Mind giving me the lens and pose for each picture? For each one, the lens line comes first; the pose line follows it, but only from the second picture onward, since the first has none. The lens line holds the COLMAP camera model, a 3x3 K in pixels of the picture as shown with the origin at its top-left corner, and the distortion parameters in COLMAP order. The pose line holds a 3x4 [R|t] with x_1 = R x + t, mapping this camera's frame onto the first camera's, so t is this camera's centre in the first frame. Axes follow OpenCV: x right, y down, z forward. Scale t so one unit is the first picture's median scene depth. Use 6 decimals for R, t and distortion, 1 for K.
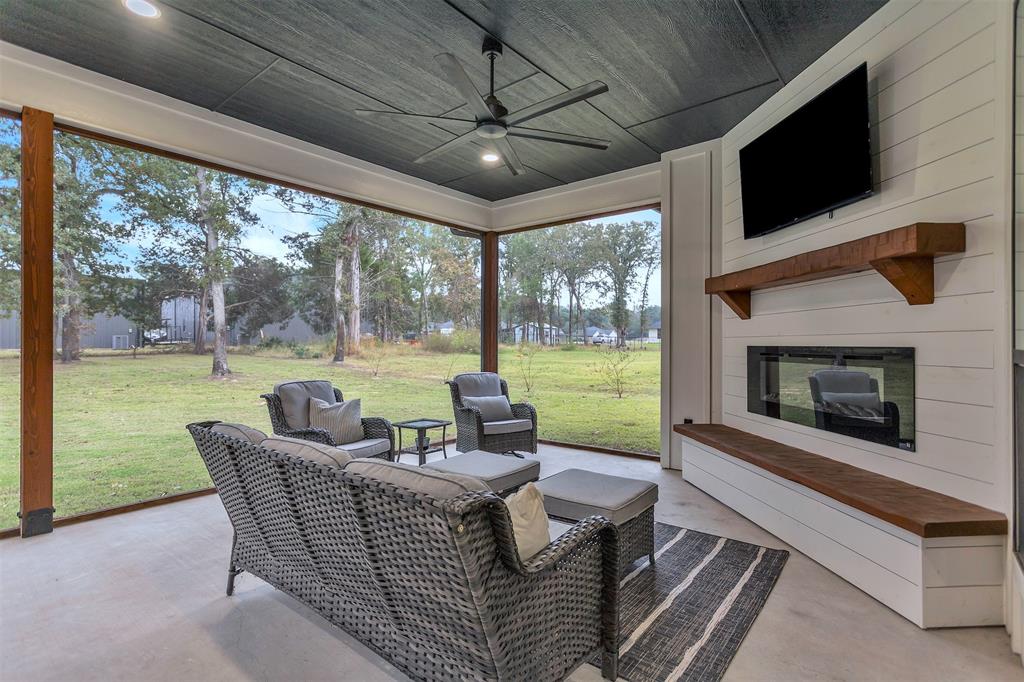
lens RADIAL K [[491.8, 0, 510.8], [0, 491.8, 341.0], [0, 0, 1]] dist [-0.000623, 0.000167]
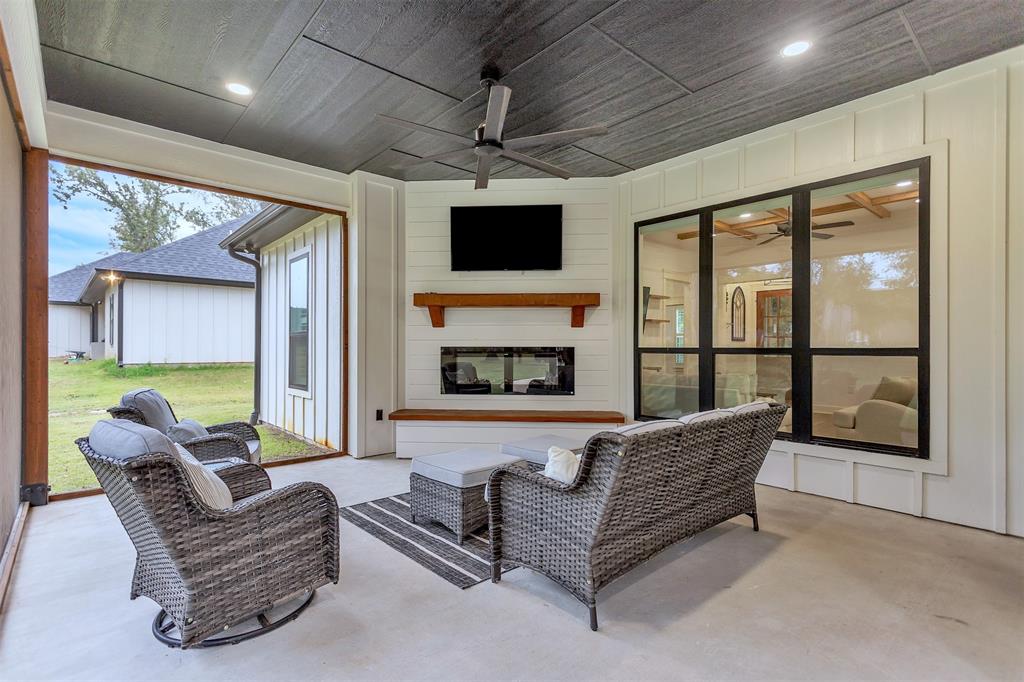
lens RADIAL K [[491.8, 0, 509.4], [0, 491.8, 342.0], [0, 0, 1]] dist [-0.000623, 0.000167]
pose [[0.163134, 0.002142, 0.986602, -1.090765], [-0.007534, 0.999971, -0.000925, -0.003912], [-0.986575, -0.007282, 0.163145, 0.757041]]
